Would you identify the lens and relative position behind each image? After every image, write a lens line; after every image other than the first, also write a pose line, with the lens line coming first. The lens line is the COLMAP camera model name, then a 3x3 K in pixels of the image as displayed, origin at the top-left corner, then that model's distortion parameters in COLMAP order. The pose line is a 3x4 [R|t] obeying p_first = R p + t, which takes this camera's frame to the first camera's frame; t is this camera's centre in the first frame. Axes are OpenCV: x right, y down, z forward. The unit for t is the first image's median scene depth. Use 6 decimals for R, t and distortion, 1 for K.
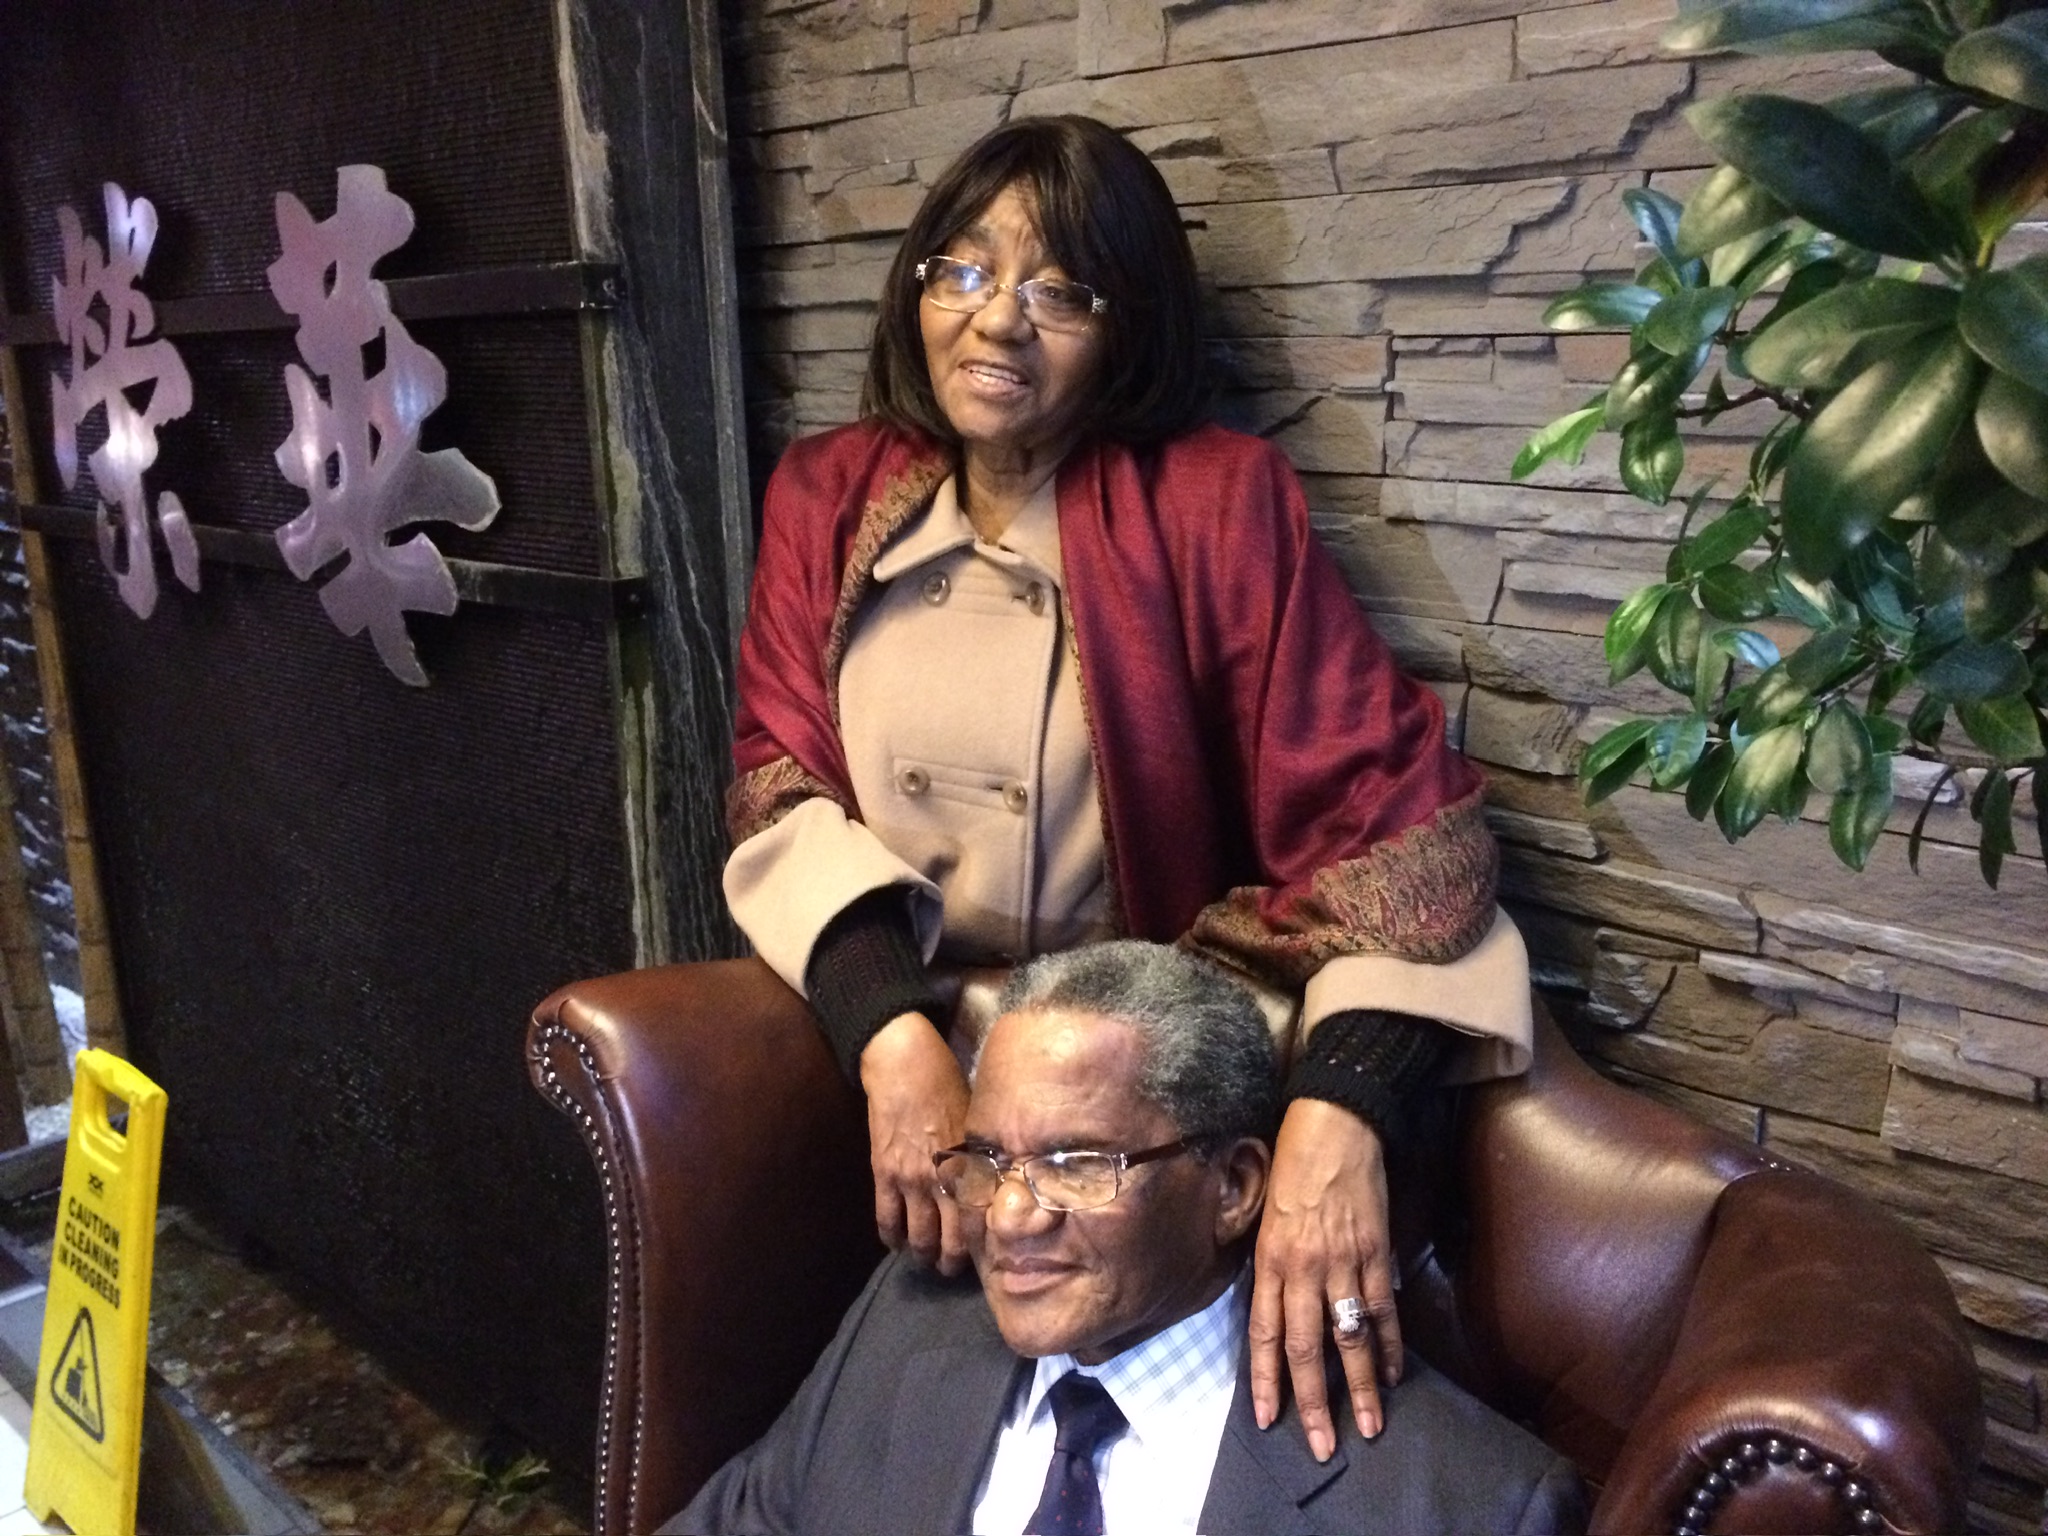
lens RADIAL K [[1771.7, 0, 1026.5], [0, 1771.7, 757.7], [0, 0, 1]] dist [0.097132, -0.133755]
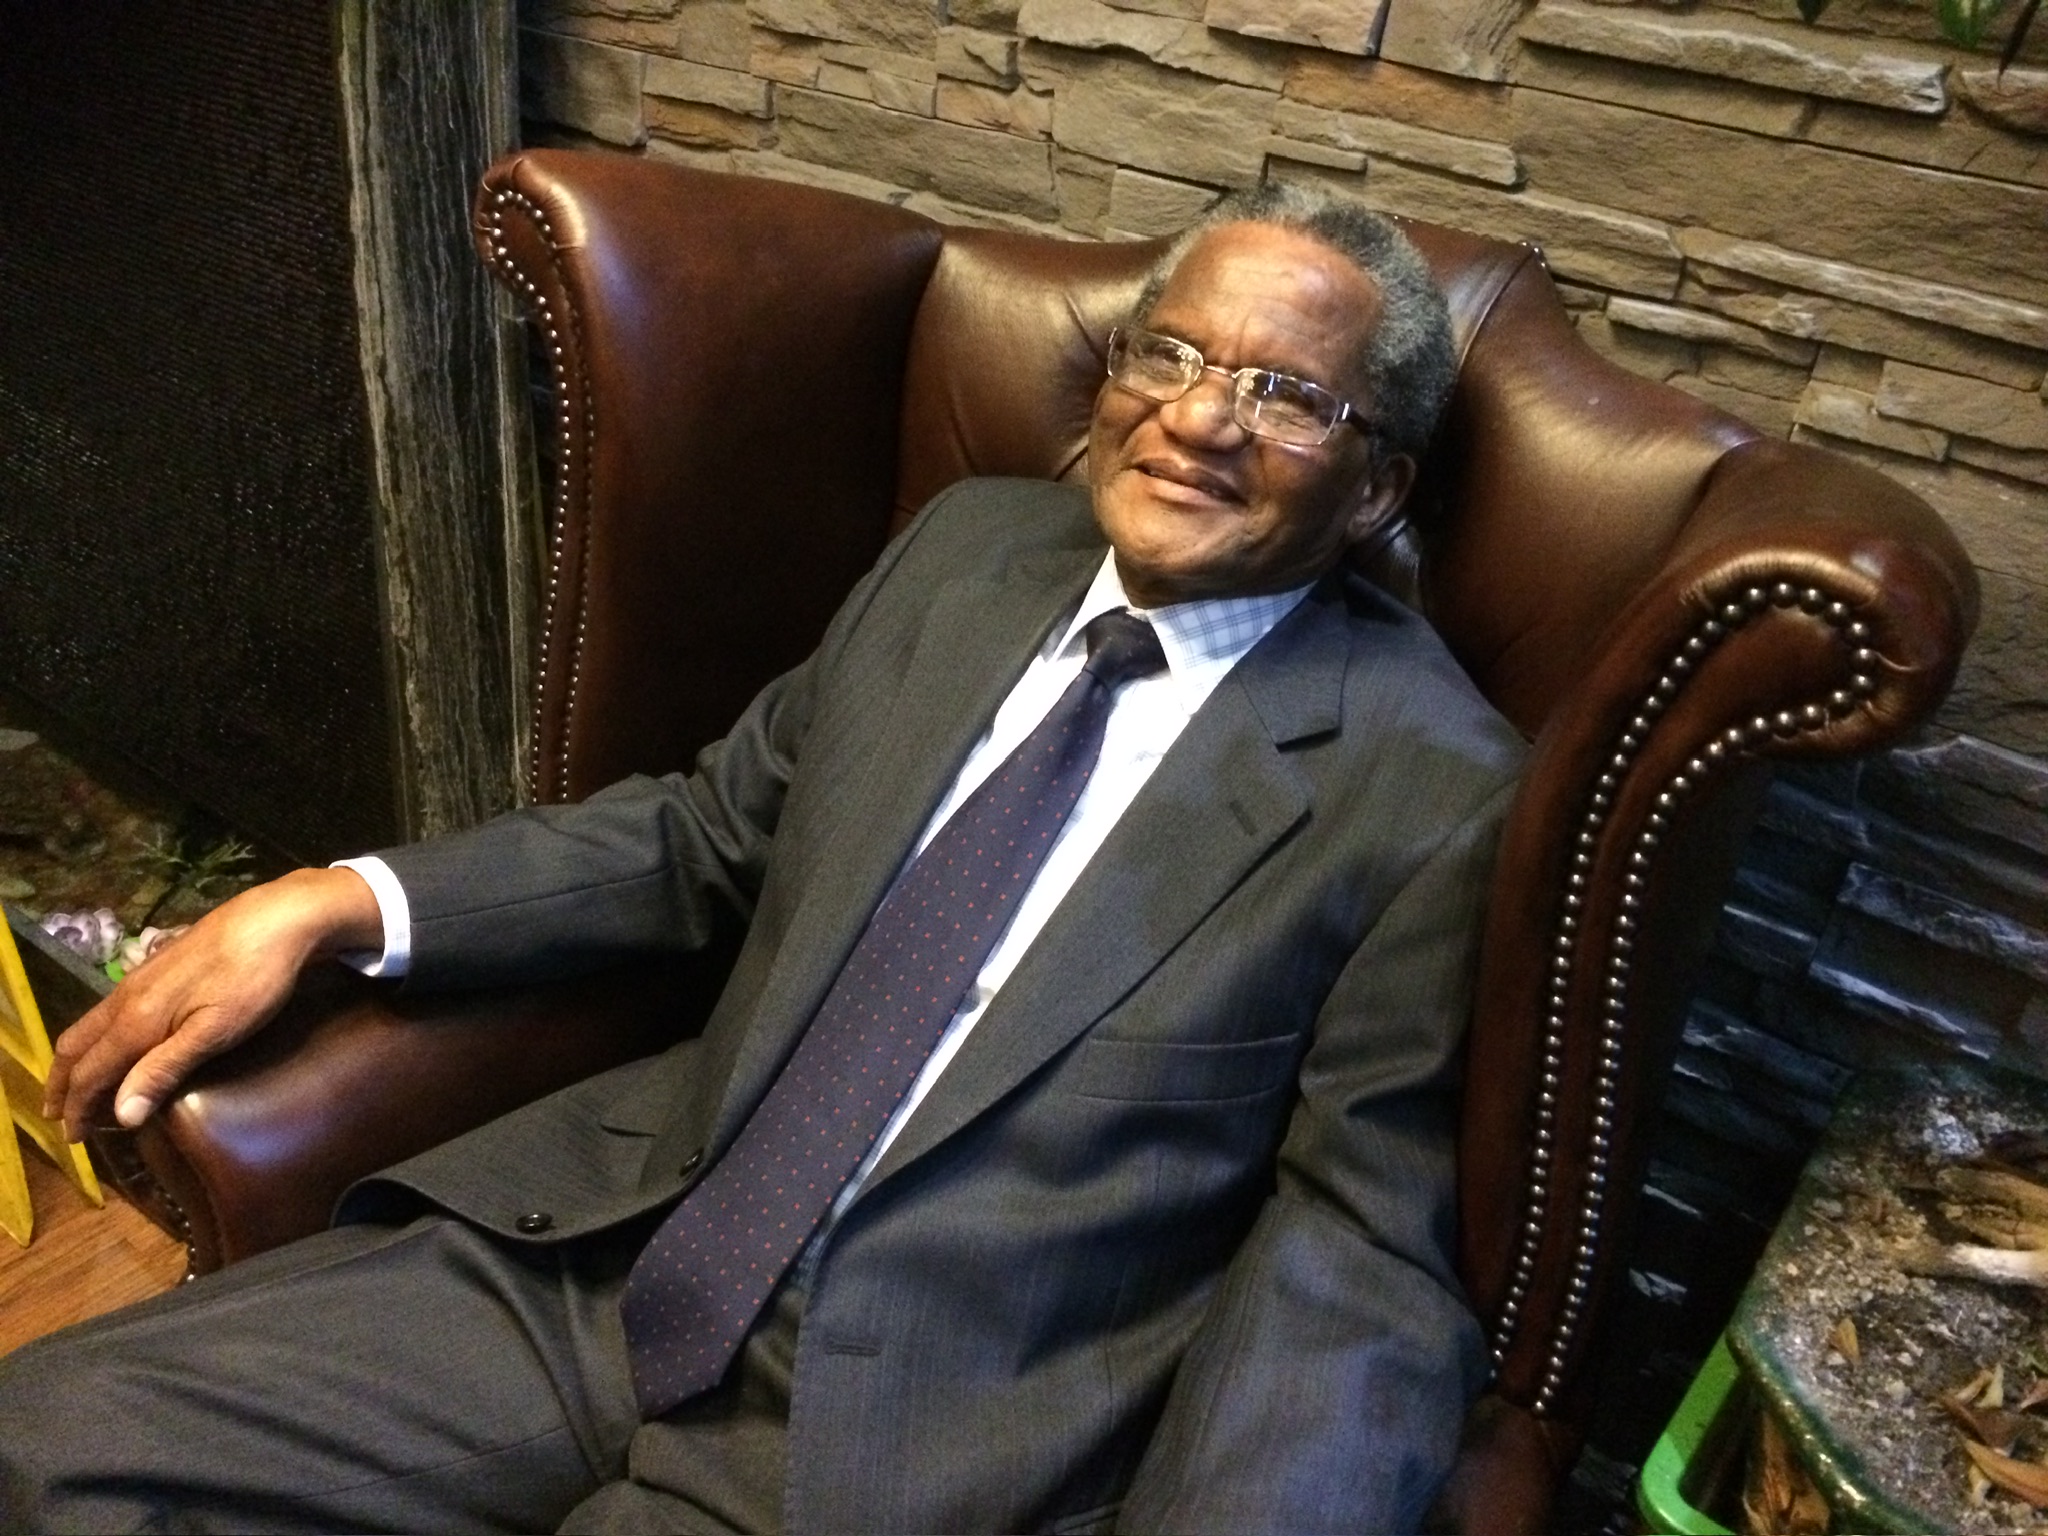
lens RADIAL K [[1760.1, 0, 1024.8], [0, 1760.1, 764.5], [0, 0, 1]] dist [0.094216, -0.111005]
pose [[0.984507, 0.051945, 0.167475, -0.051309], [-0.093641, 0.963265, 0.251699, 0.132993], [-0.148249, -0.263482, 0.953205, 0.122333]]
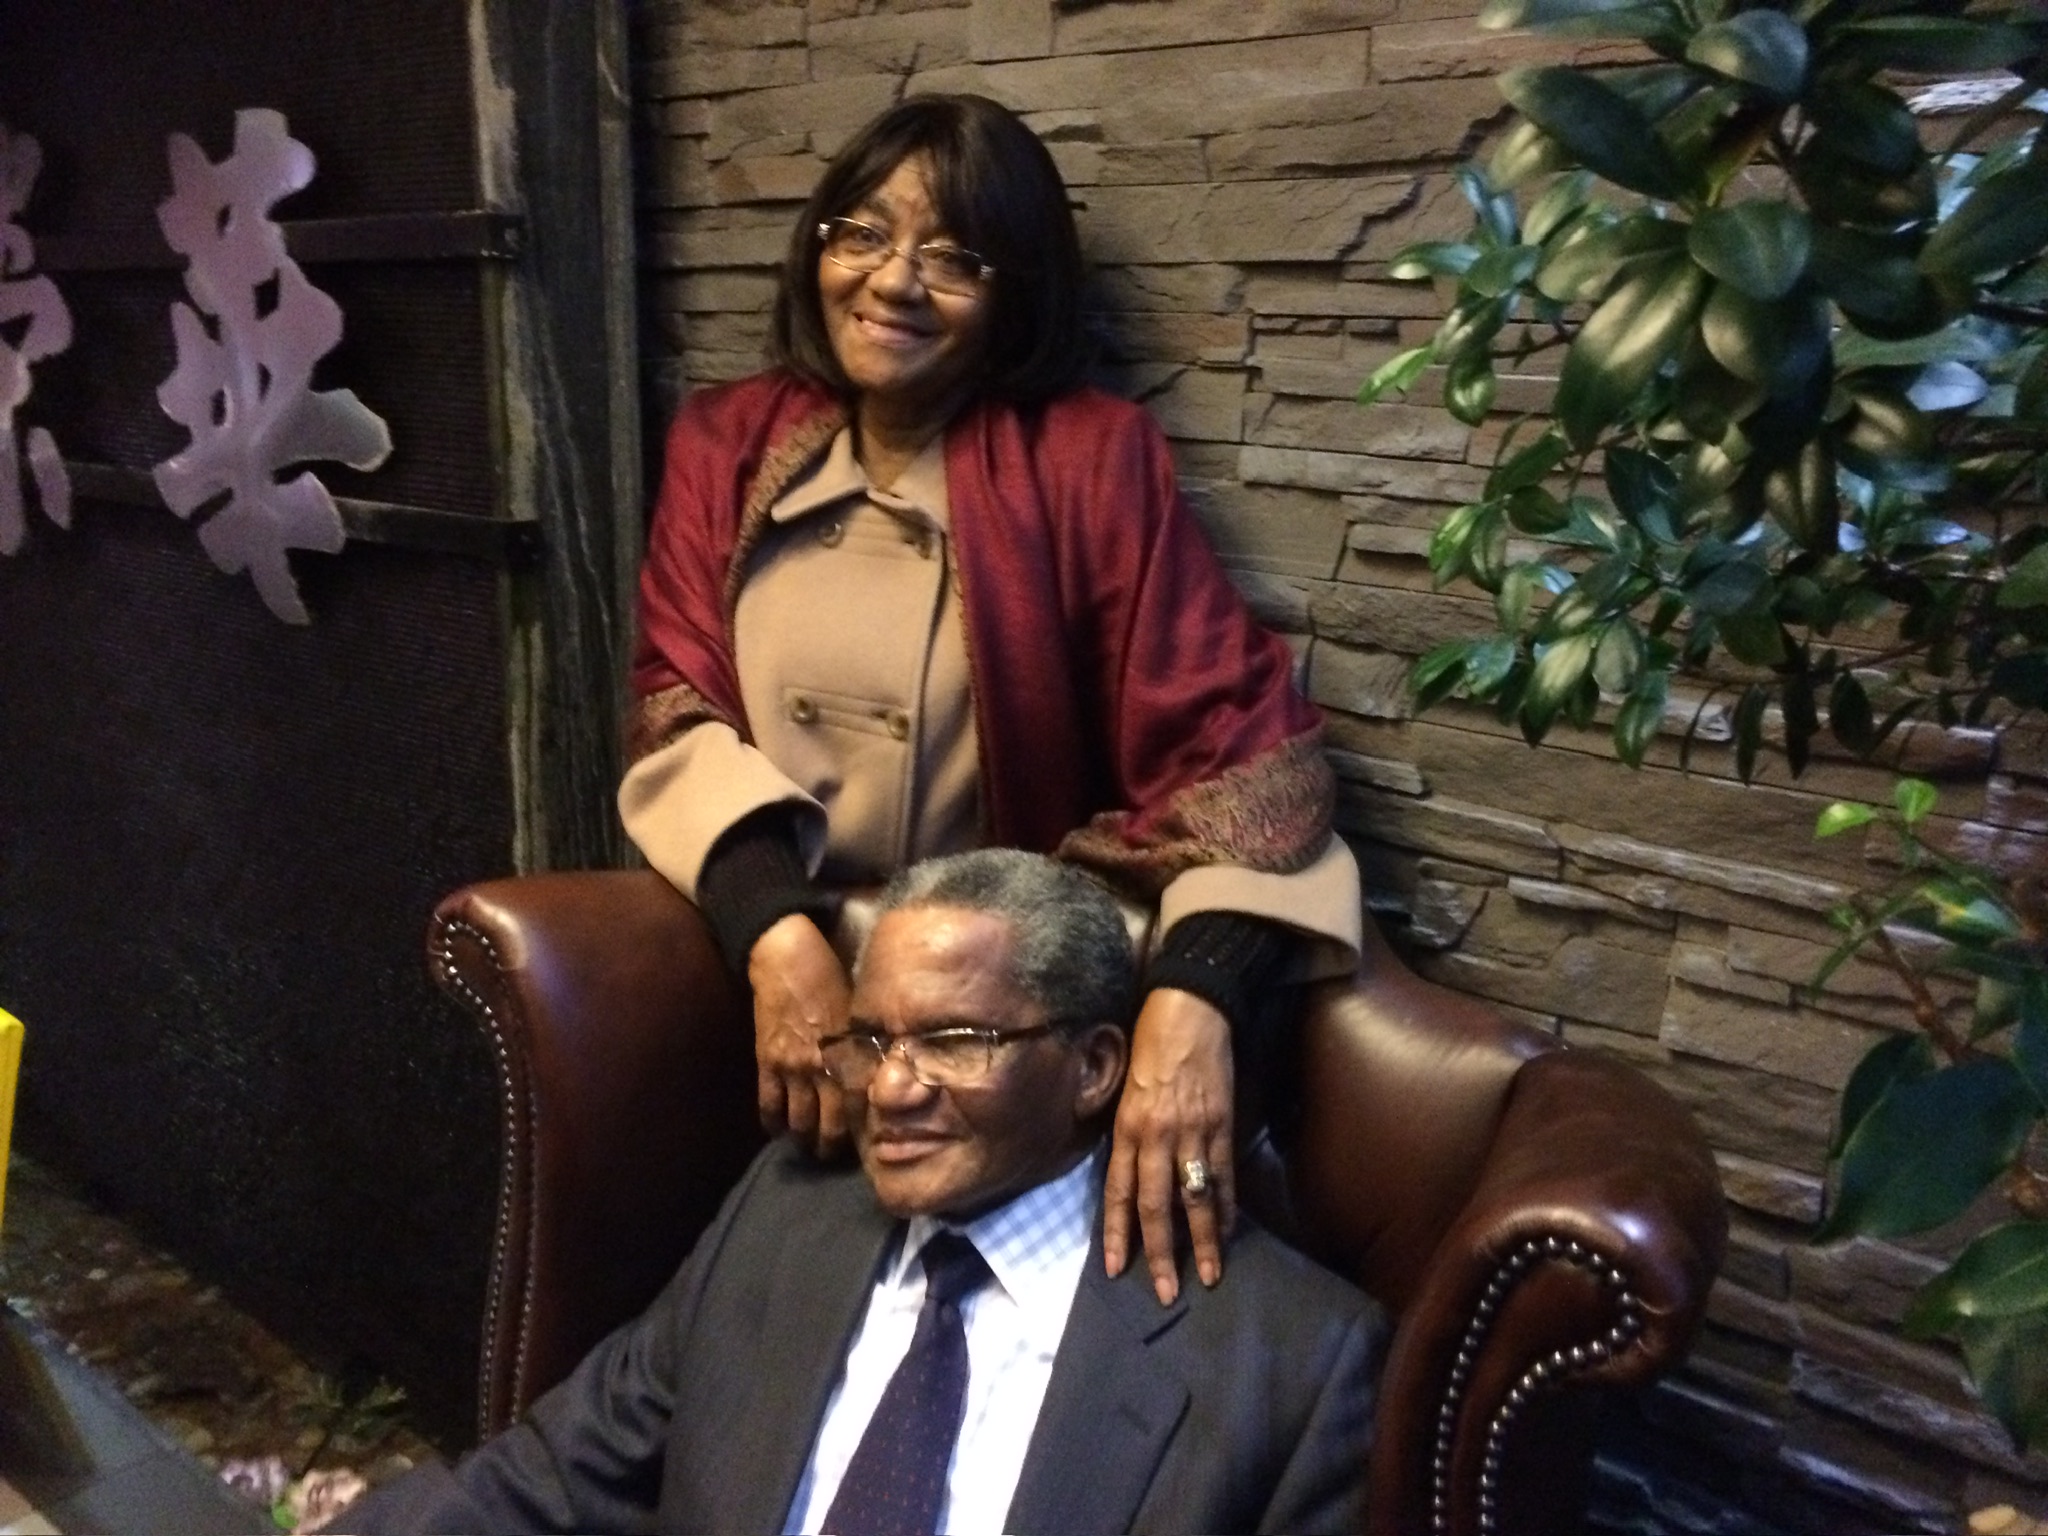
lens RADIAL K [[1770.1, 0, 1026.4], [0, 1770.1, 758.9], [0, 0, 1]] dist [0.092912, -0.120178]
pose [[0.995889, 0.026990, 0.086466, -0.021573], [-0.026823, 0.999635, -0.003092, 0.044677], [-0.086518, 0.000760, 0.996250, -0.078690]]
